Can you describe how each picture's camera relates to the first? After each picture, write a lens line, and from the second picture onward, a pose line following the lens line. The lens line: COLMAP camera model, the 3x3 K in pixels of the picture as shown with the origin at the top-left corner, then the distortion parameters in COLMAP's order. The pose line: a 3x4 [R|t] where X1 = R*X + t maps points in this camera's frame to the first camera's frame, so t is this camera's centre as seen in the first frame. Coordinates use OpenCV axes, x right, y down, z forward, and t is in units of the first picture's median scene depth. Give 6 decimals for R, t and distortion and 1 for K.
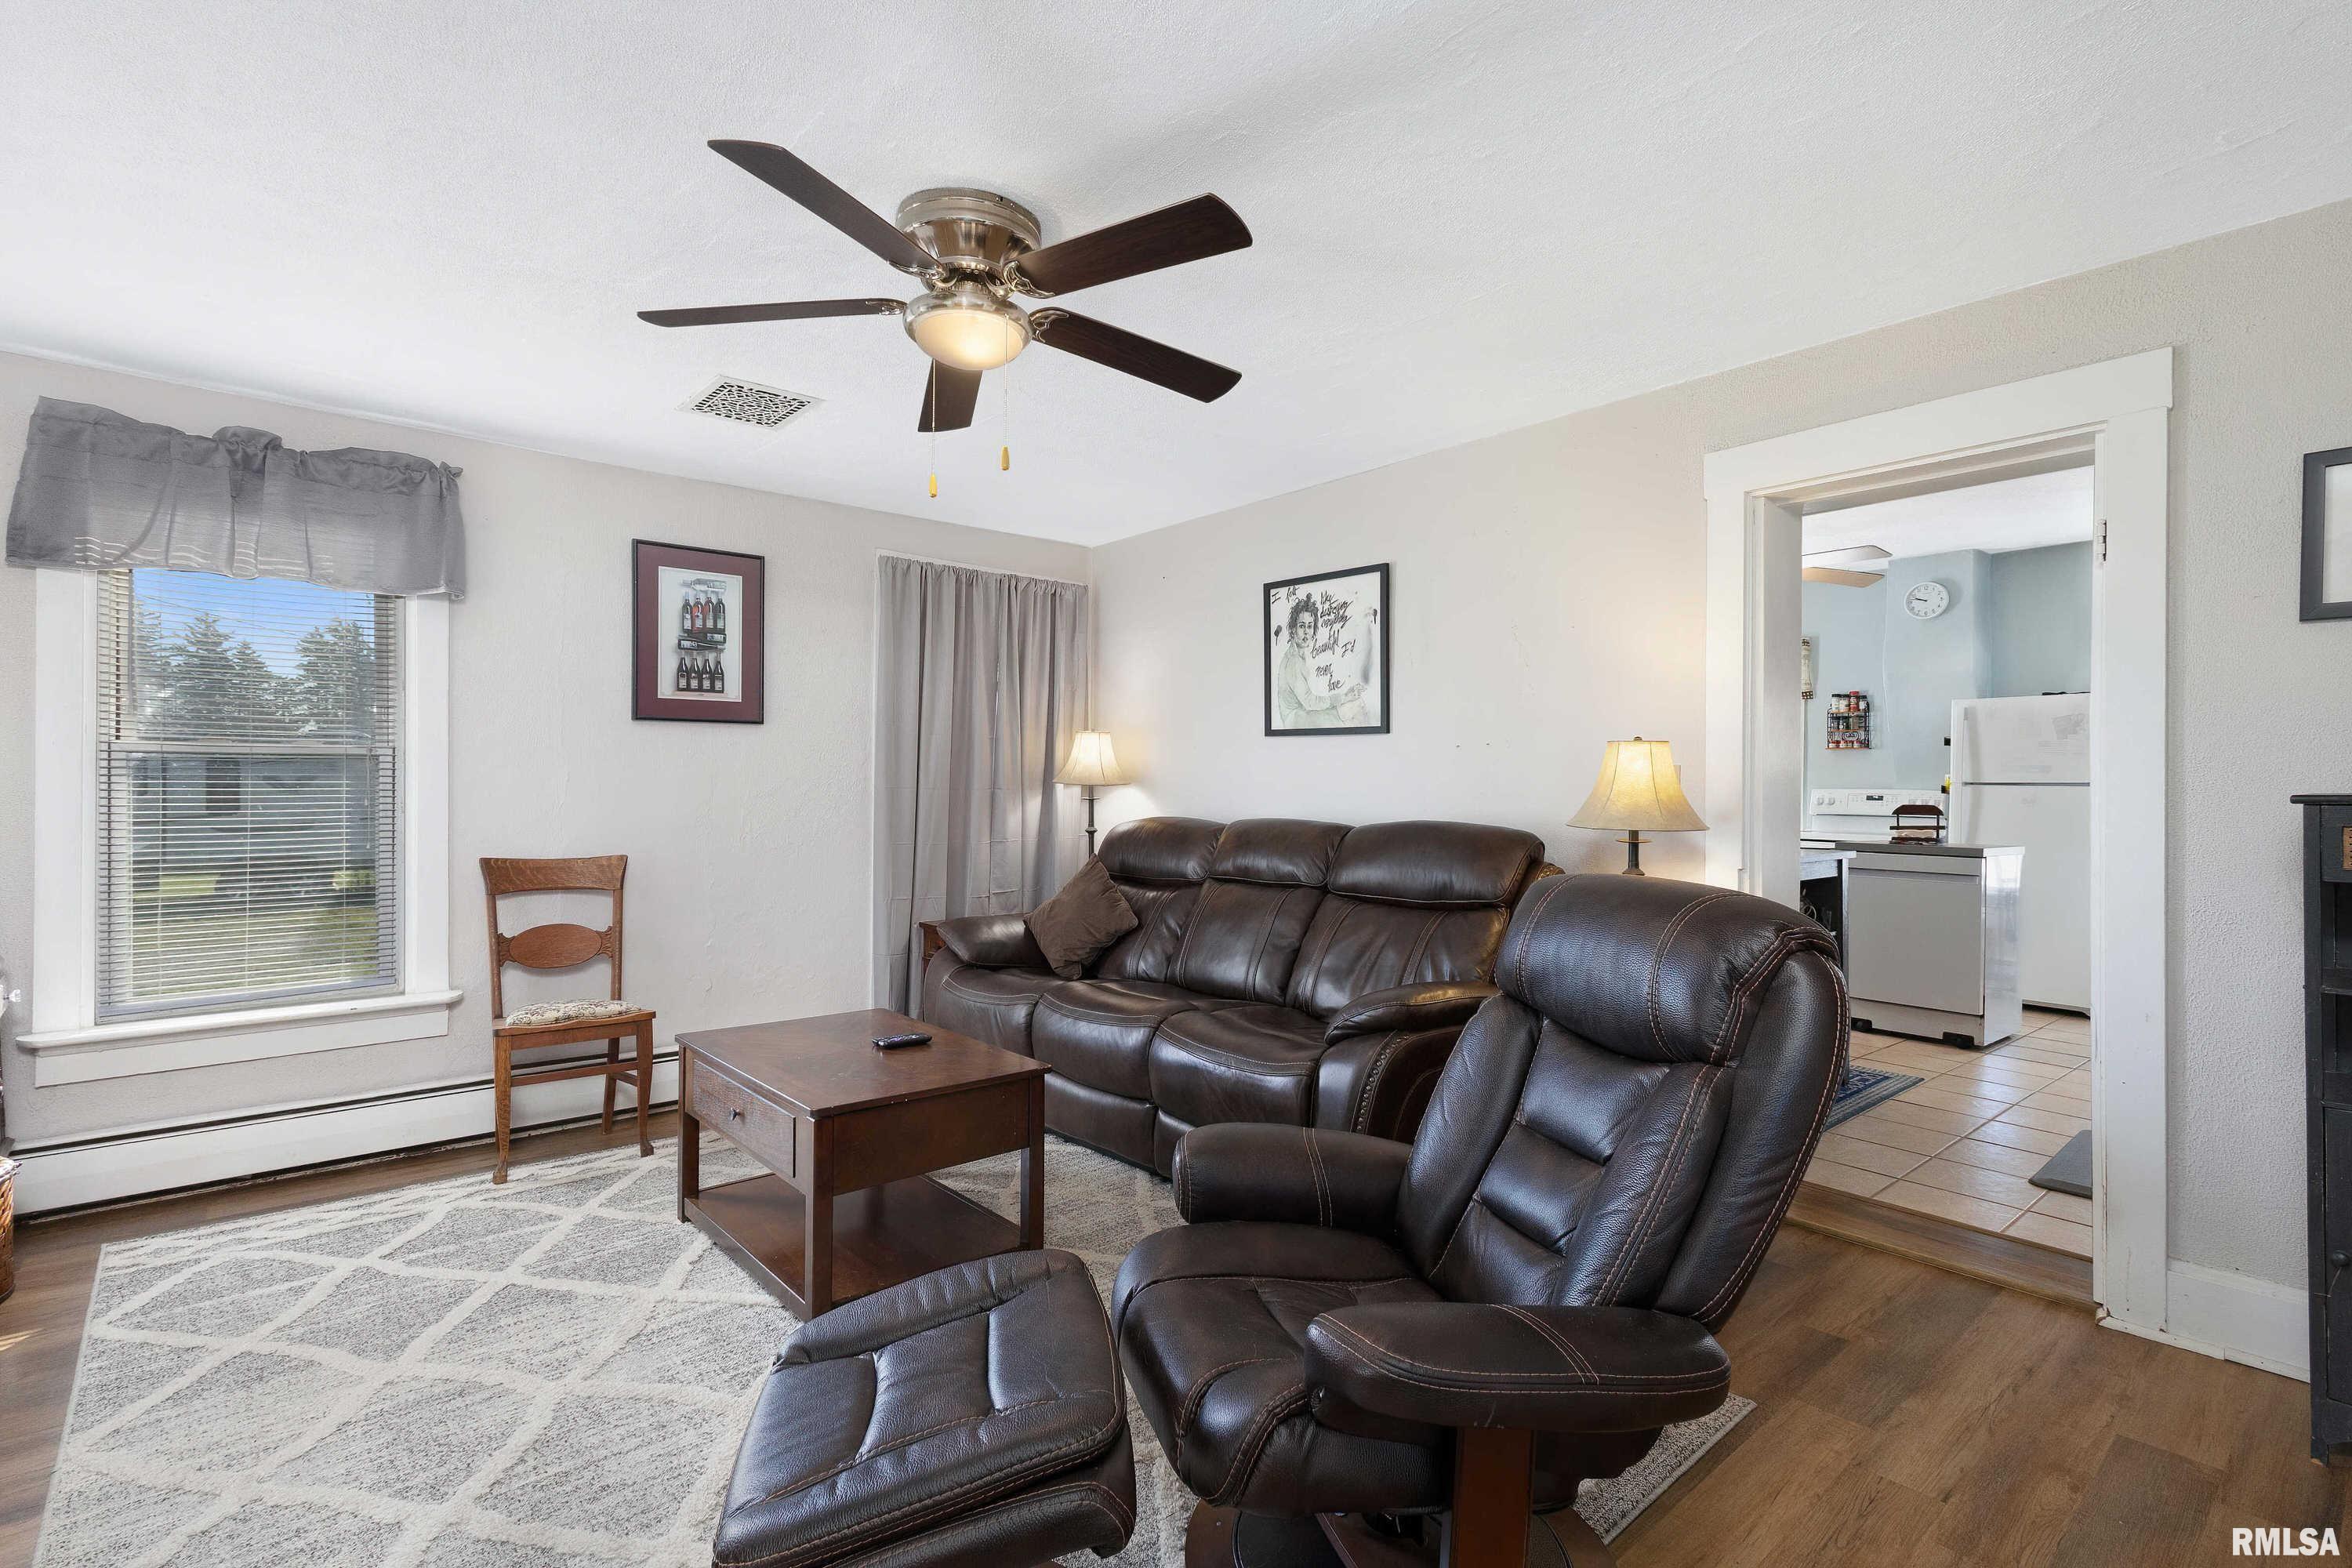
lens RADIAL K [[1089.6, 0, 1185.4], [0, 1089.6, 784.1], [0, 0, 1]] dist [0.009496, -0.002468]
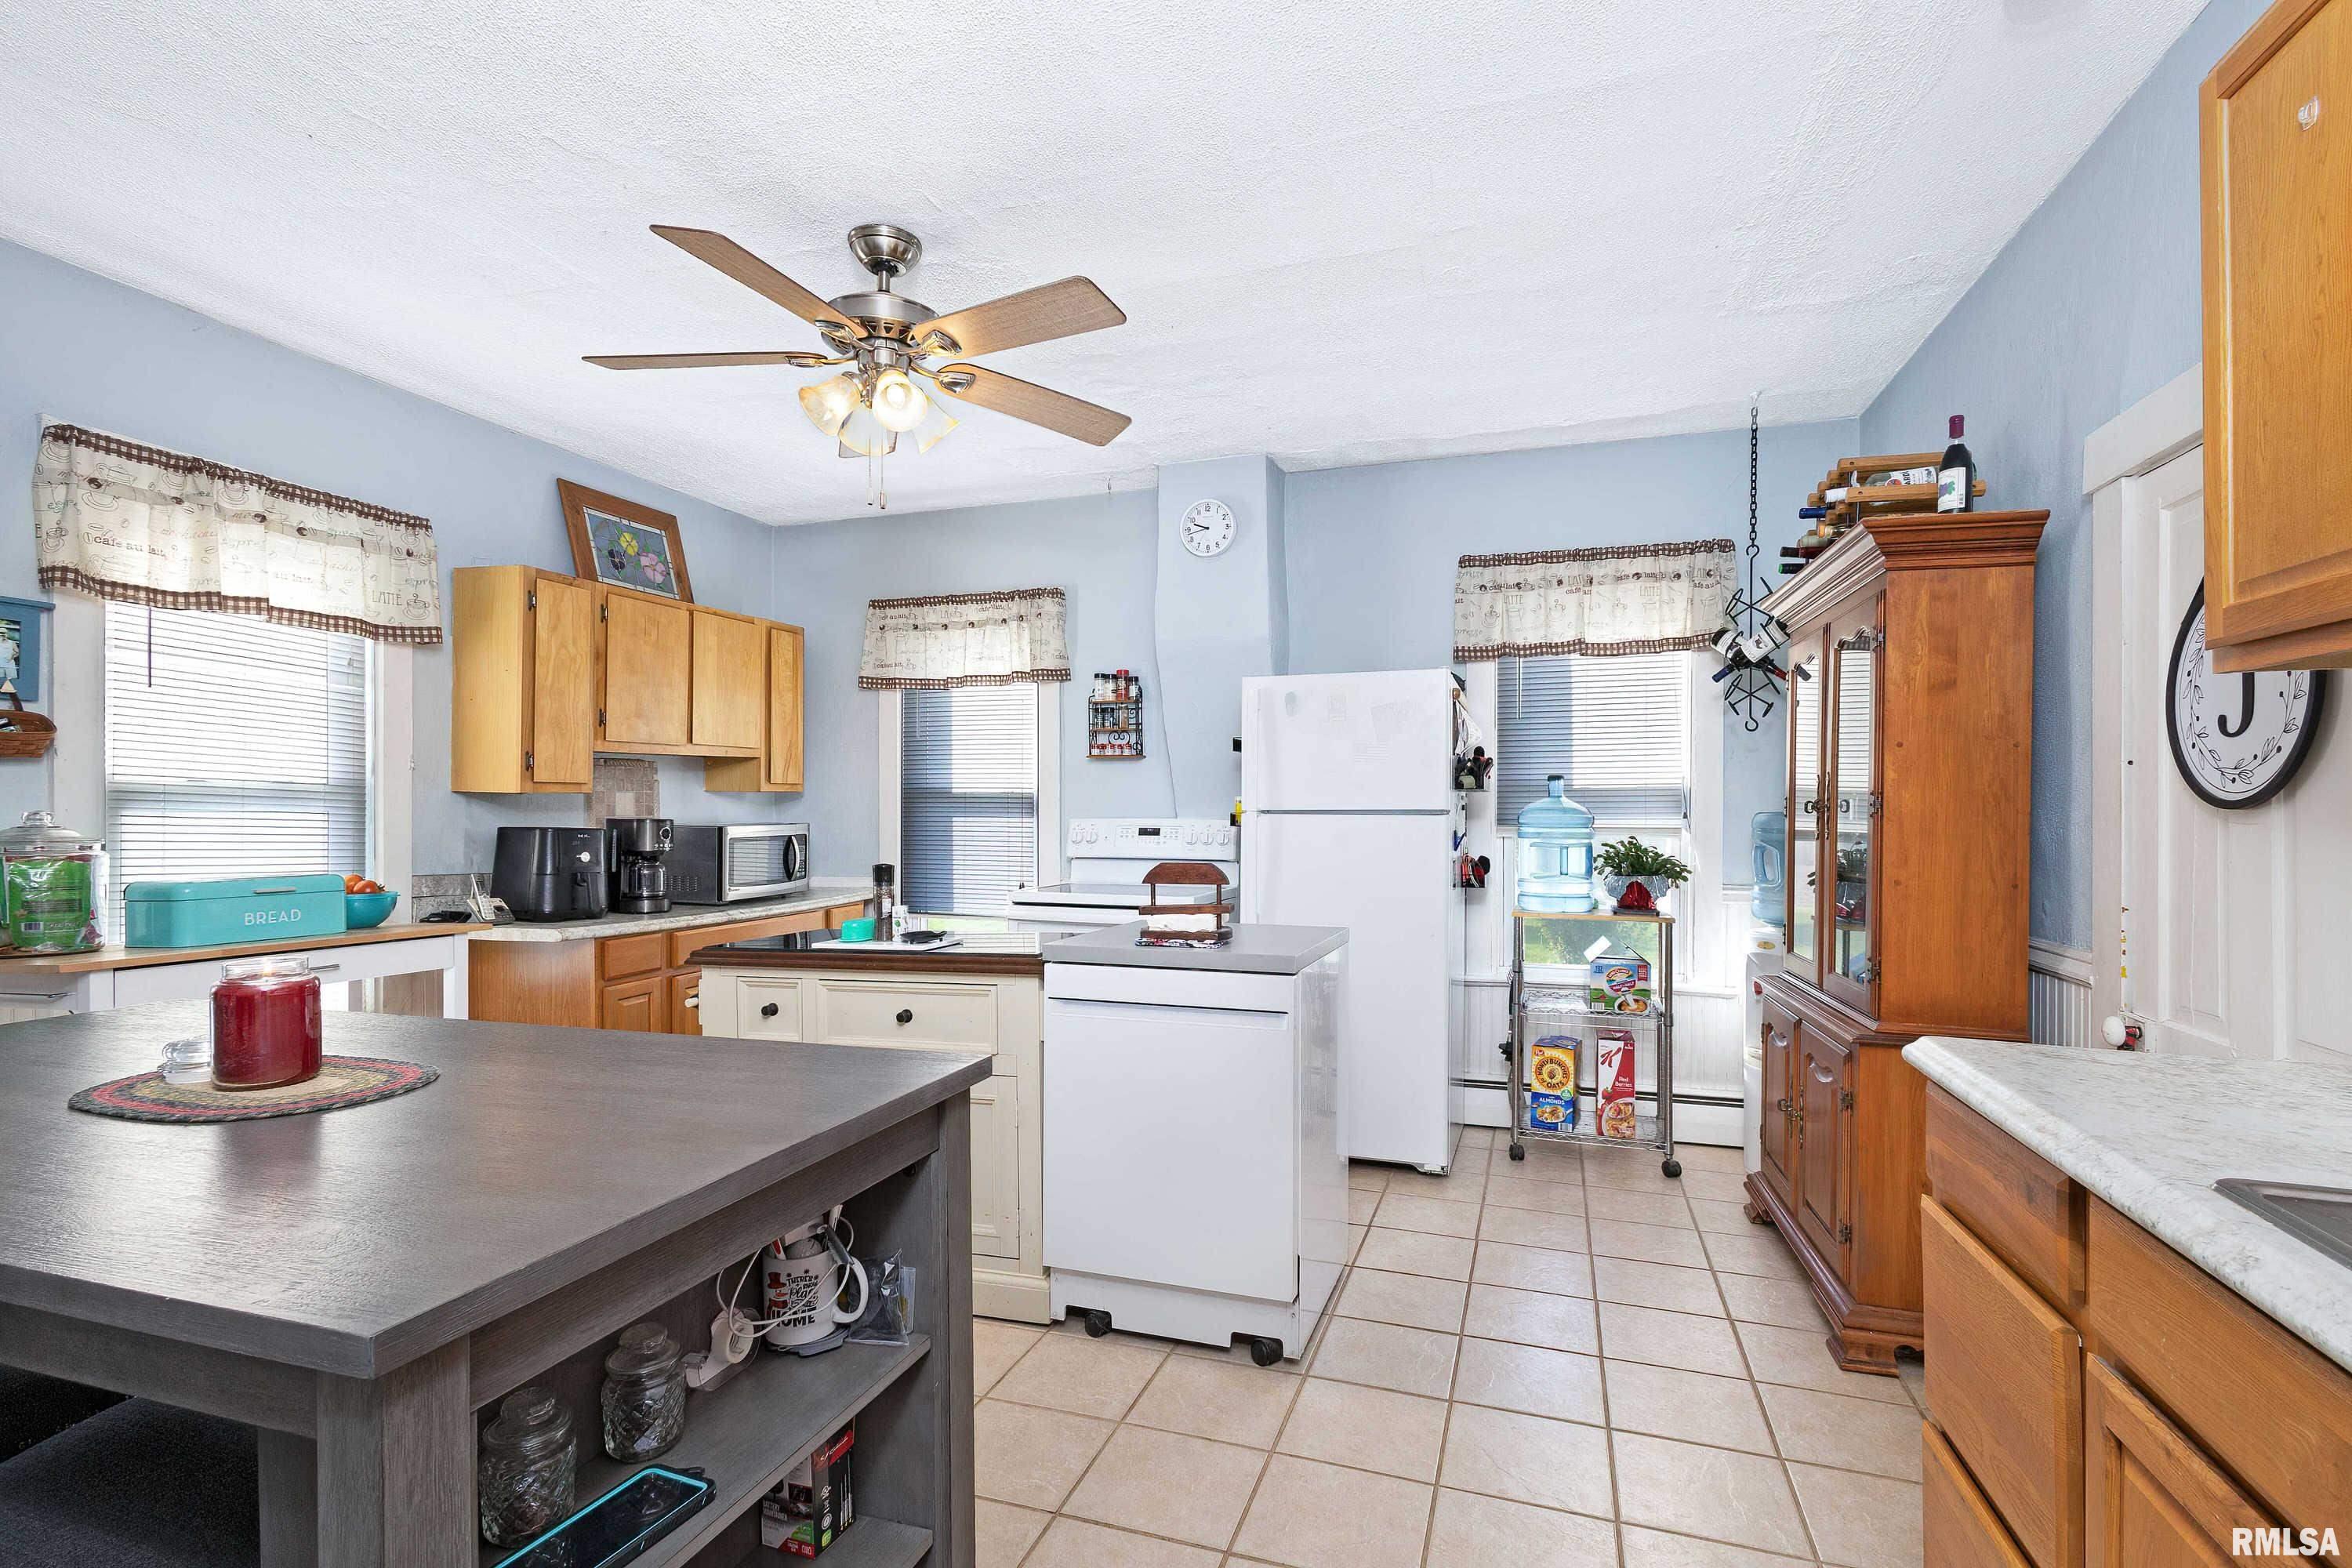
lens RADIAL K [[1089.6, 0, 1177.2], [0, 1089.6, 797.5], [0, 0, 1]] dist [0.009496, -0.002468]
pose [[0.856014, -0.012255, 0.516808, 0.311197], [0.014023, 0.999902, 0.000484, -0.008085], [-0.516763, 0.006833, 0.856101, 0.437436]]
